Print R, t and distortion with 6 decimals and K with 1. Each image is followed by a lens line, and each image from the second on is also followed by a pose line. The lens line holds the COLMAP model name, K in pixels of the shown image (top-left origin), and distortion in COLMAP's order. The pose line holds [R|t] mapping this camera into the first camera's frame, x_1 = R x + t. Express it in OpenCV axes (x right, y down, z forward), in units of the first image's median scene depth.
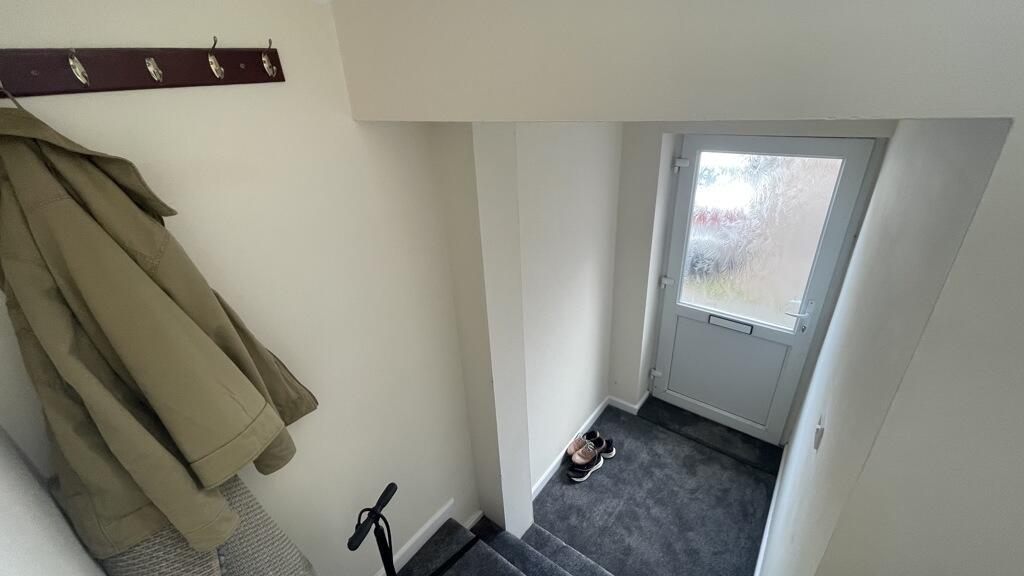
lens RADIAL K [[412.8, 0, 512.4], [0, 412.8, 286.1], [0, 0, 1]] dist [-0.003756, 0.001672]
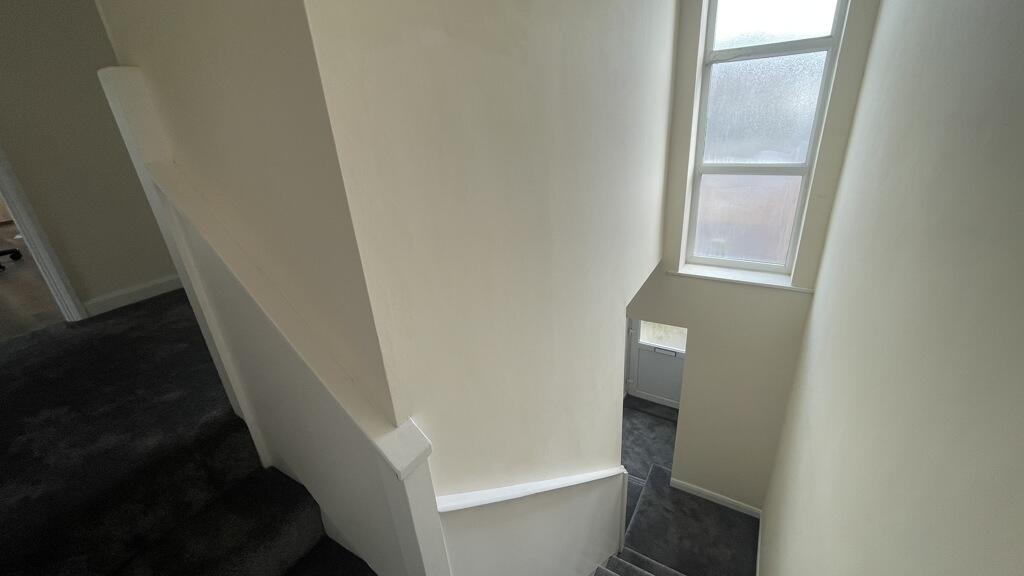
lens RADIAL K [[412.8, 0, 513.9], [0, 412.8, 290.0], [0, 0, 1]] dist [-0.003756, 0.001672]
pose [[0.992950, -0.054953, 0.105027, -0.369853], [0.060648, 0.996813, -0.051827, -0.139358], [-0.101845, 0.057831, 0.993118, -0.872805]]
